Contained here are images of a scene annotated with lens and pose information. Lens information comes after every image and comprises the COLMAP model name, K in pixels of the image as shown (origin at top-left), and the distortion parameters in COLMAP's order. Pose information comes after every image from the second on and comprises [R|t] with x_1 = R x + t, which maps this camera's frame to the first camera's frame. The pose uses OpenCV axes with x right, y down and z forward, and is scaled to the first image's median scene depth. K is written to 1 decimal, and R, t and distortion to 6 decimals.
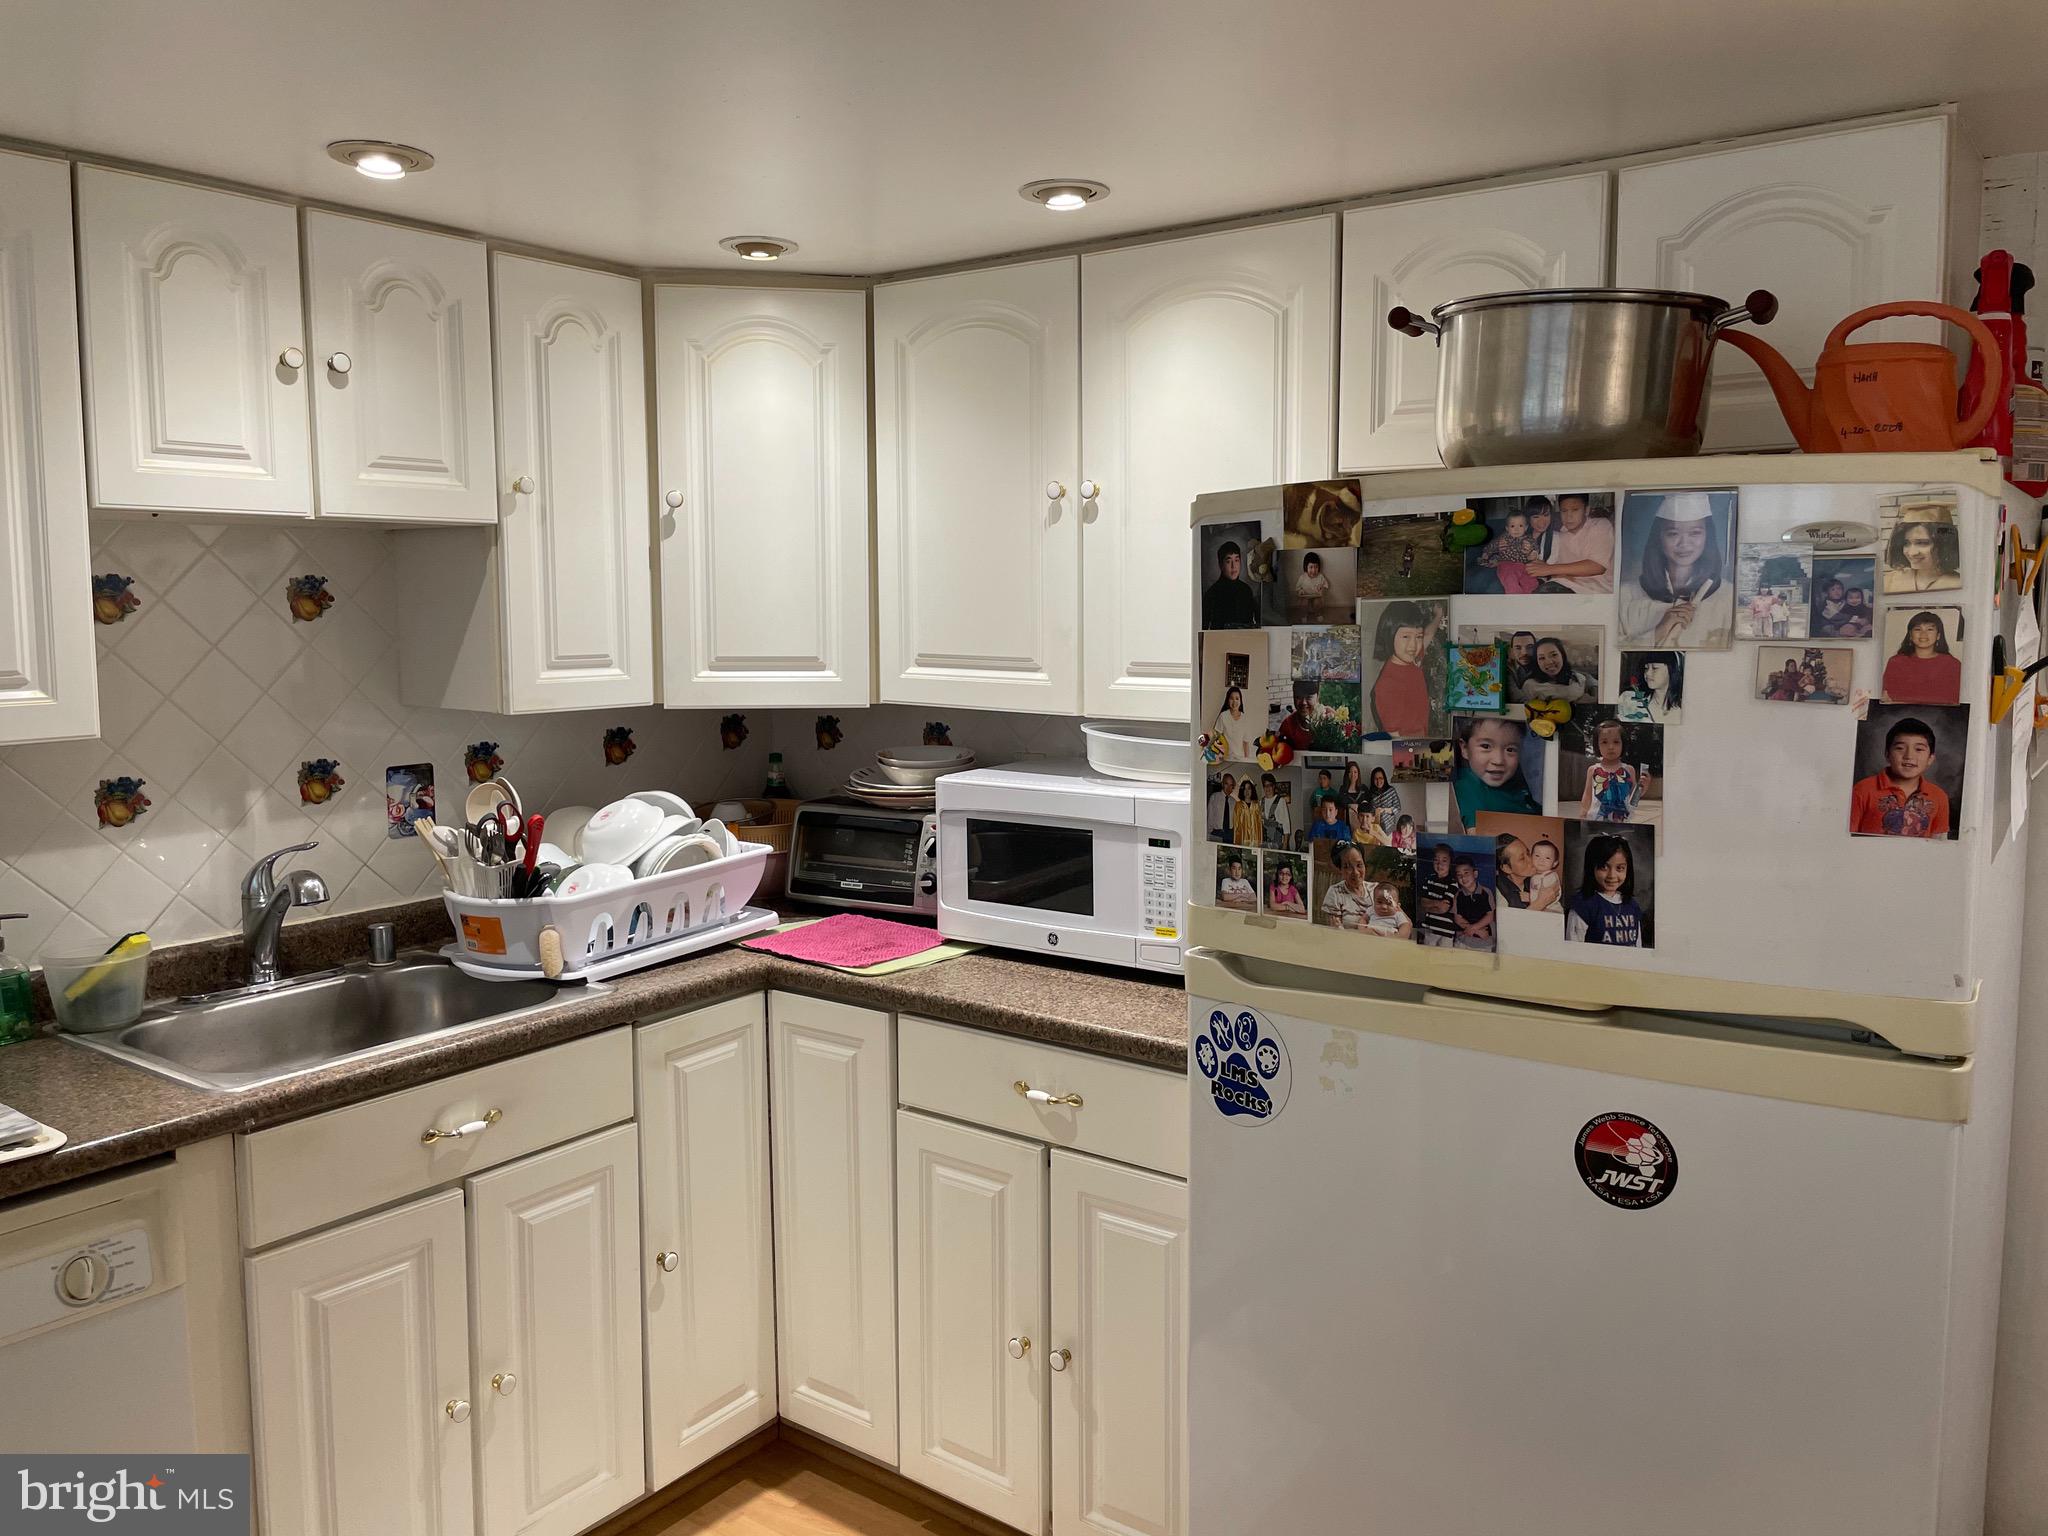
lens RADIAL K [[1559.0, 0, 1029.6], [0, 1559.0, 758.9], [0, 0, 1]] dist [0.088699, -0.126739]
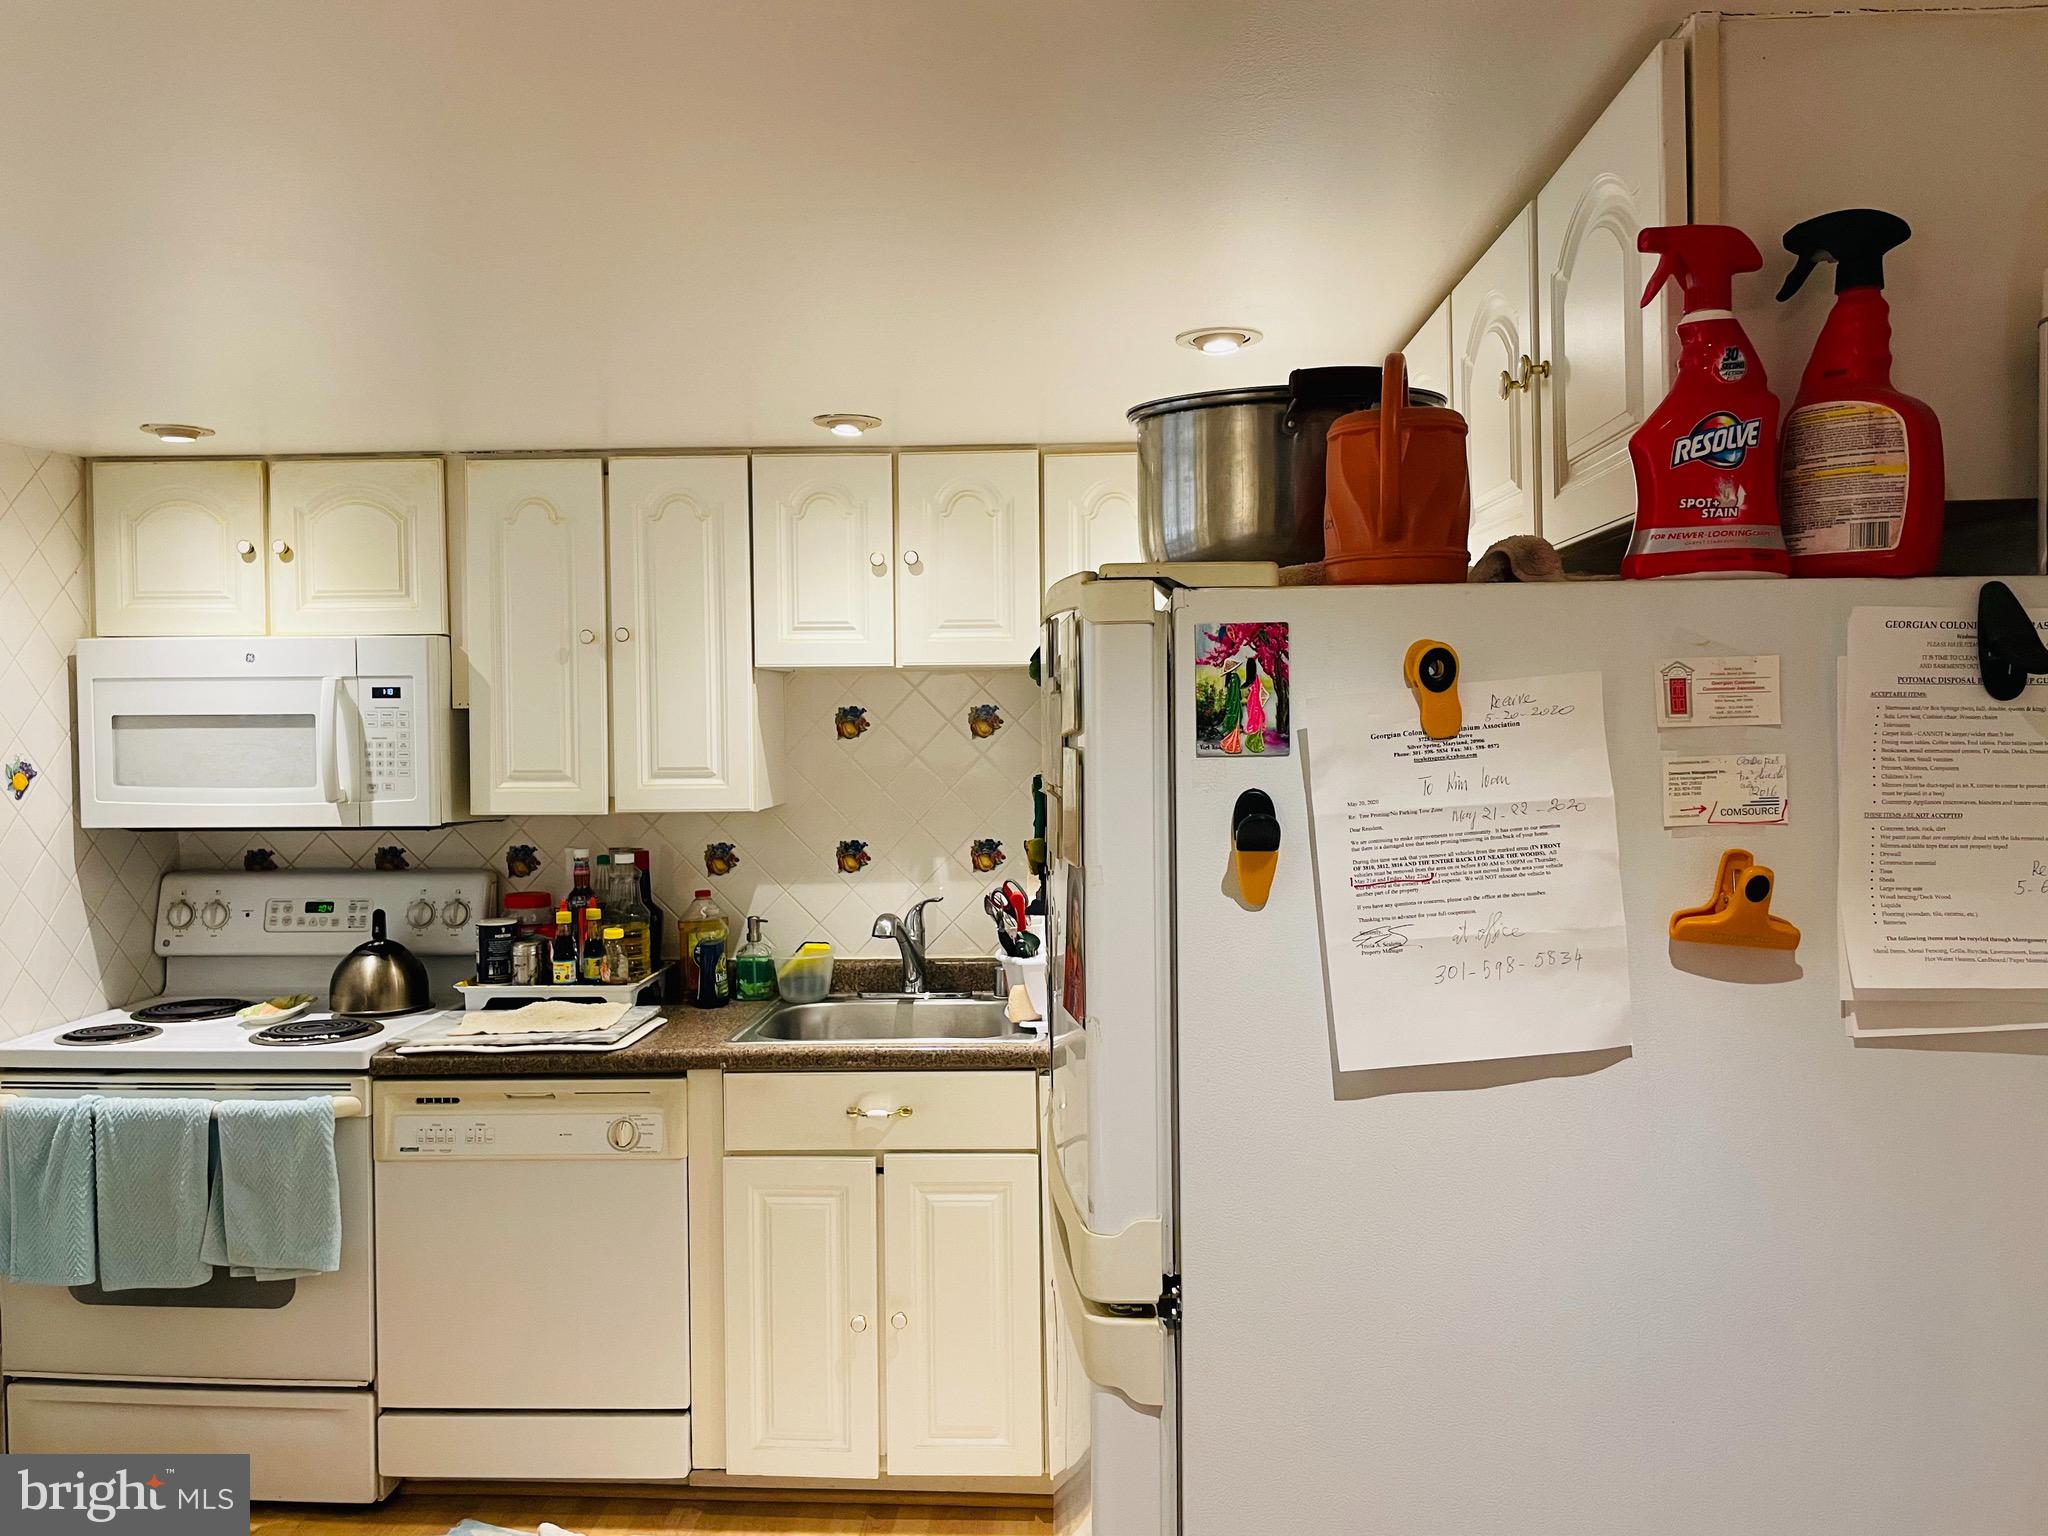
lens RADIAL K [[1559.0, 0, 1026.4], [0, 1559.0, 775.7], [0, 0, 1]] dist [0.088699, -0.126739]
pose [[0.543702, 0.034215, -0.838581, 0.809087], [-0.078835, 0.996833, -0.010441, -0.050224], [0.835568, 0.071786, 0.544677, 0.343734]]
